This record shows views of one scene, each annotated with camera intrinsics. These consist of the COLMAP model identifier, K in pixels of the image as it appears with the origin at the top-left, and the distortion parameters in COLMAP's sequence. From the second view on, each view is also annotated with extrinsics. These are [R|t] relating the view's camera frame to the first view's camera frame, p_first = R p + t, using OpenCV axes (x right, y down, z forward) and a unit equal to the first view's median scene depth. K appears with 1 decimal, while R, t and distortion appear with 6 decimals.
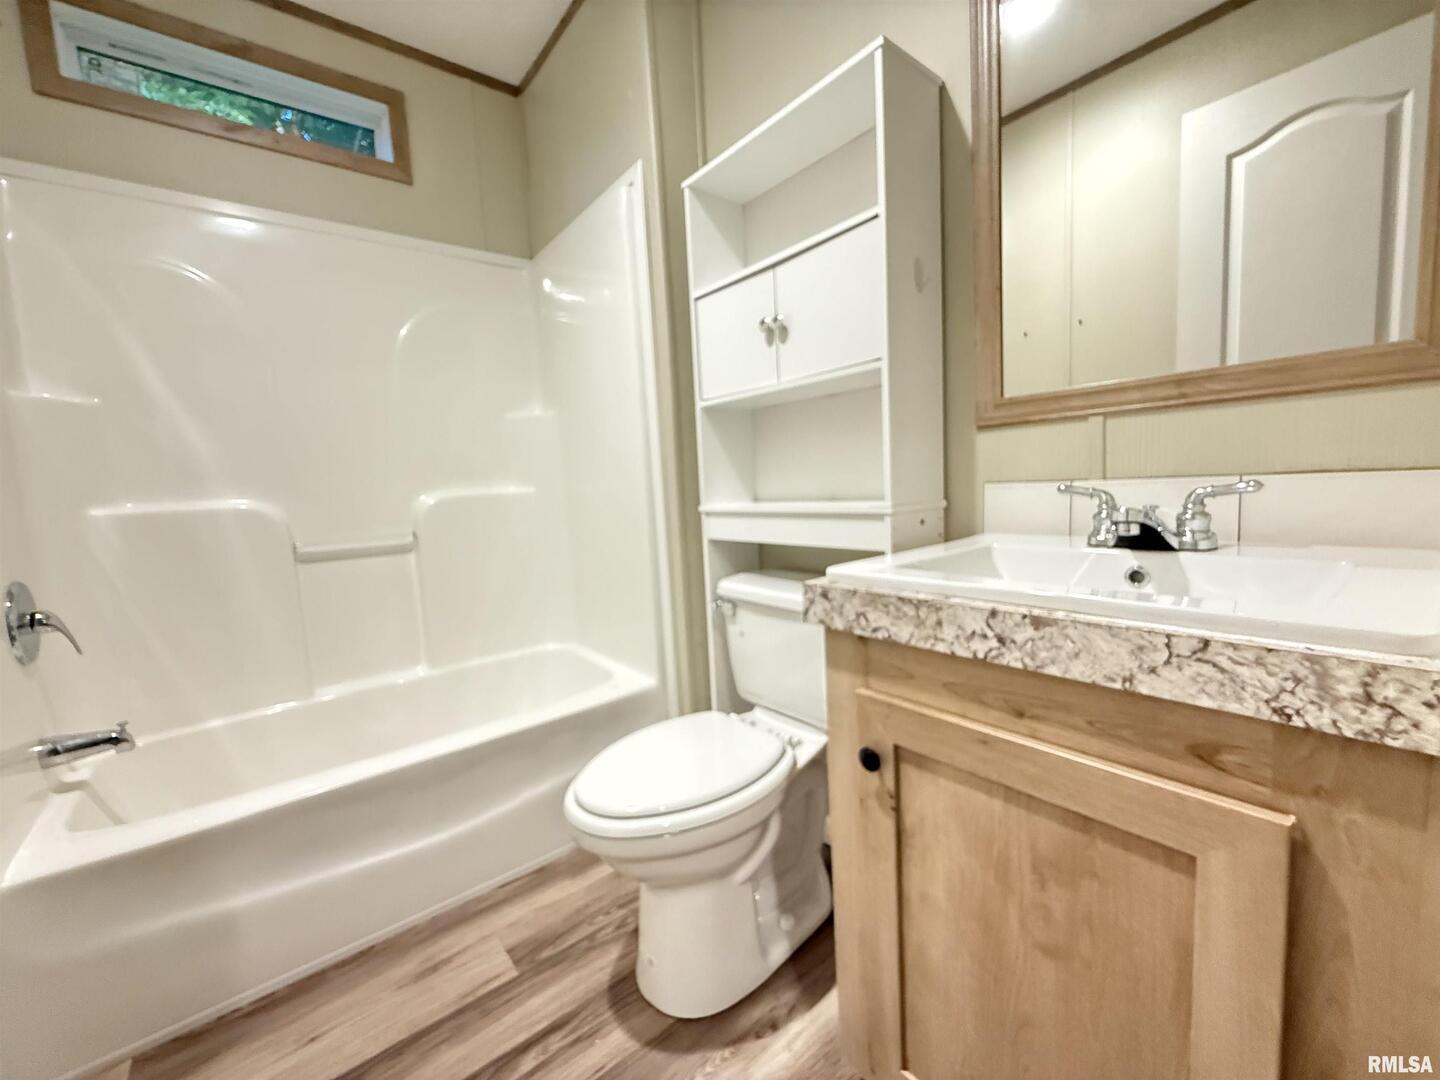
lens RADIAL K [[574.0, 0, 718.9], [0, 574.0, 537.3], [0, 0, 1]] dist [-0.000953, 0.000319]
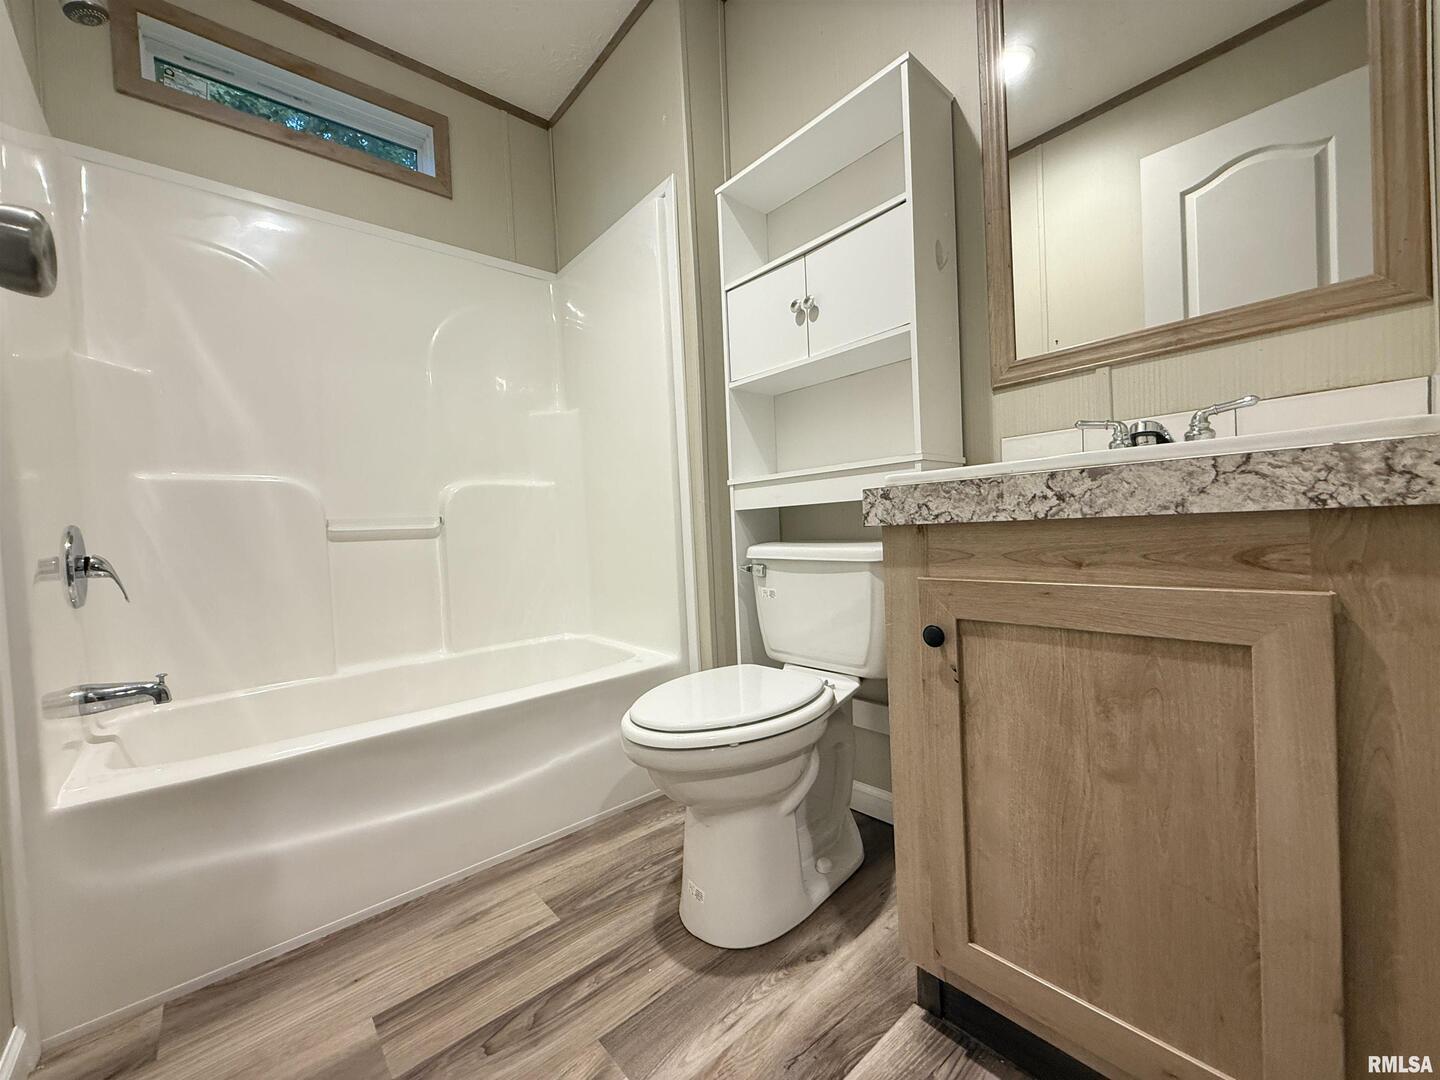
lens RADIAL K [[574.0, 0, 701.9], [0, 574.0, 560.6], [0, 0, 1]] dist [-0.000953, 0.000319]
pose [[0.999202, 0.006246, 0.039451, -0.156556], [-0.003027, 0.996698, -0.081146, 0.231966], [-0.039828, 0.080962, 0.995921, -0.061007]]
